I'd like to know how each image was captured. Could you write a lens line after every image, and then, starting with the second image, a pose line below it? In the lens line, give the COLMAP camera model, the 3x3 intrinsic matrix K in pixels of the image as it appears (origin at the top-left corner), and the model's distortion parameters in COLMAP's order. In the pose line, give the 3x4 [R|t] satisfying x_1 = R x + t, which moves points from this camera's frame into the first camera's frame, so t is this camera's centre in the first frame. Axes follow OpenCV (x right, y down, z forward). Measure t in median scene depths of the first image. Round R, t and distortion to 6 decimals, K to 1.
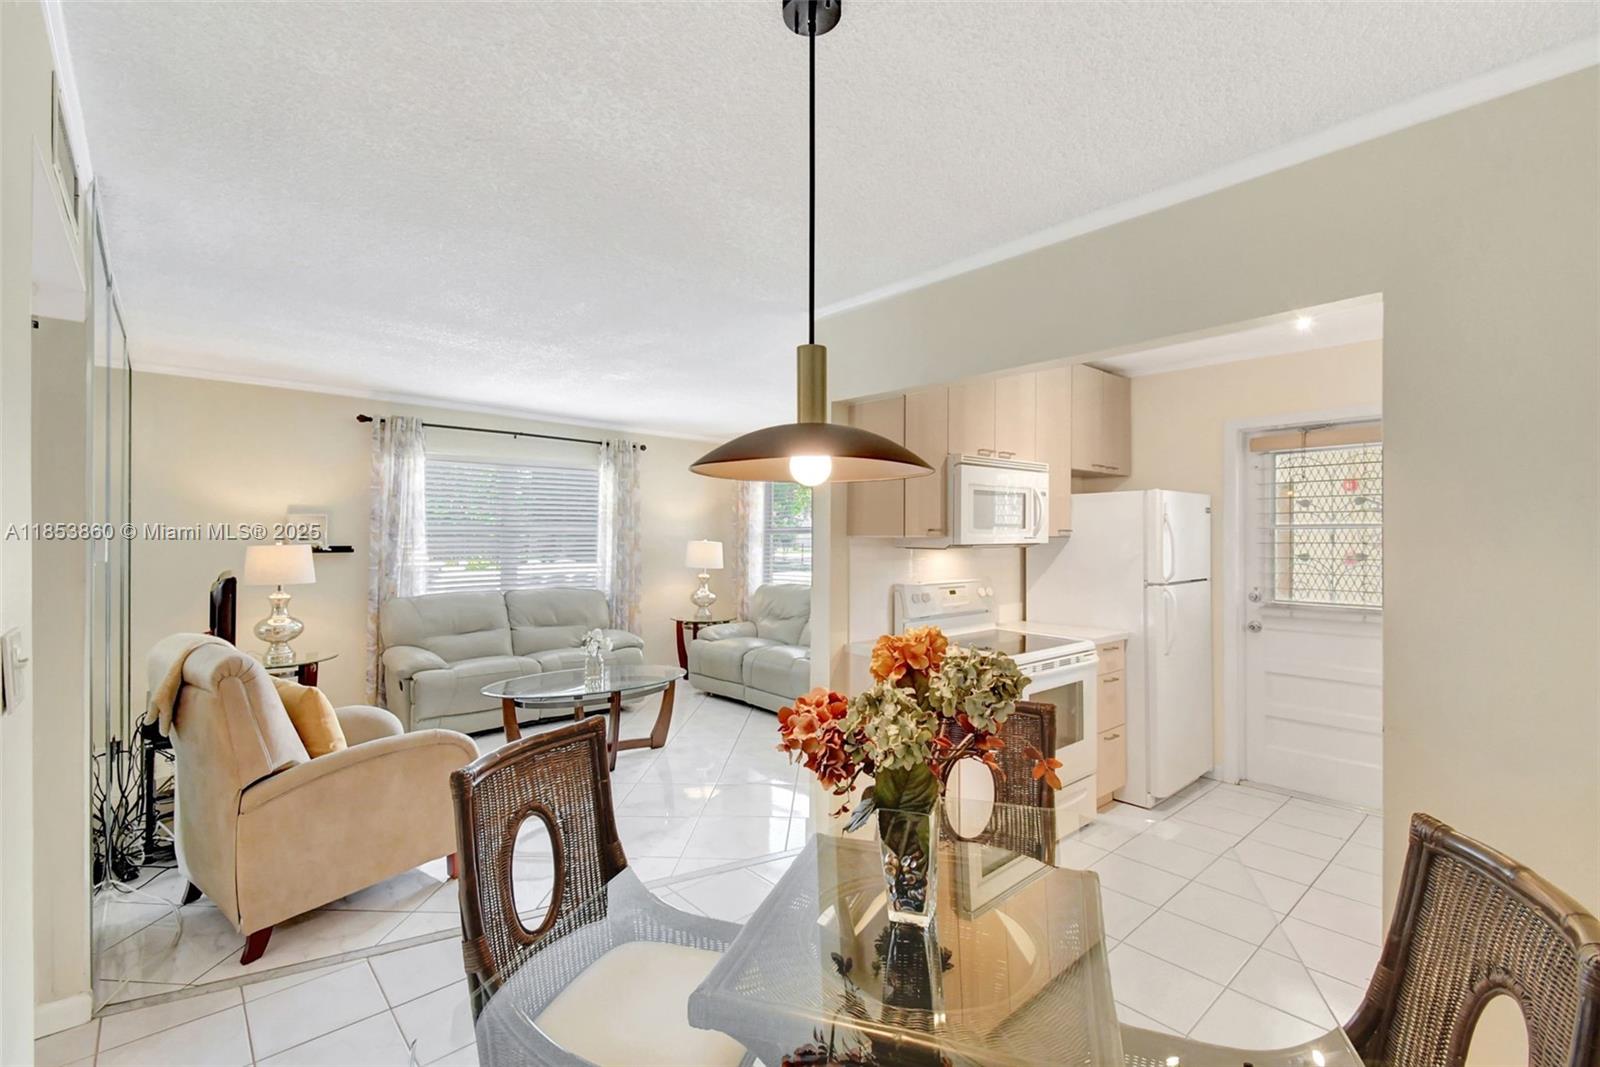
lens RADIAL K [[707.6, 0, 793.7], [0, 707.6, 531.0], [0, 0, 1]] dist [0.023162, -0.000020]
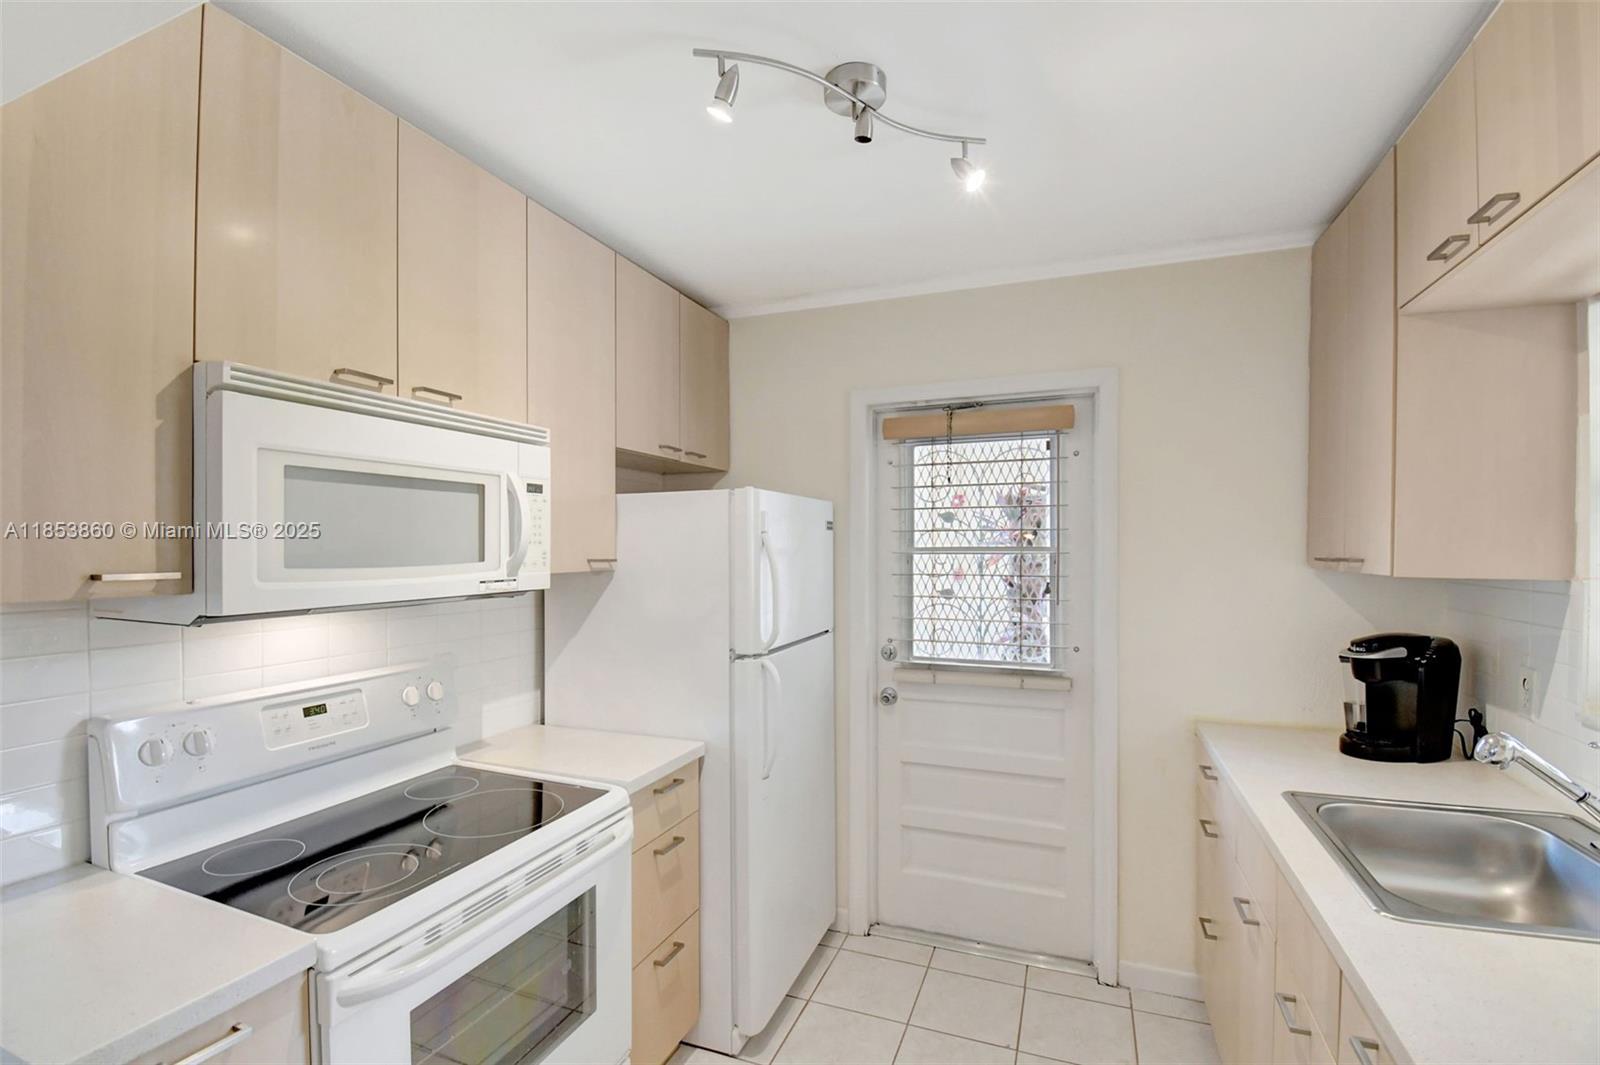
lens RADIAL K [[707.6, 0, 793.7], [0, 707.6, 530.0], [0, 0, 1]] dist [0.023162, -0.000020]
pose [[0.894046, 0.007647, 0.447910, 0.281294], [-0.000210, 0.999861, -0.016650, -0.015301], [-0.447976, 0.014791, 0.893923, 0.469105]]
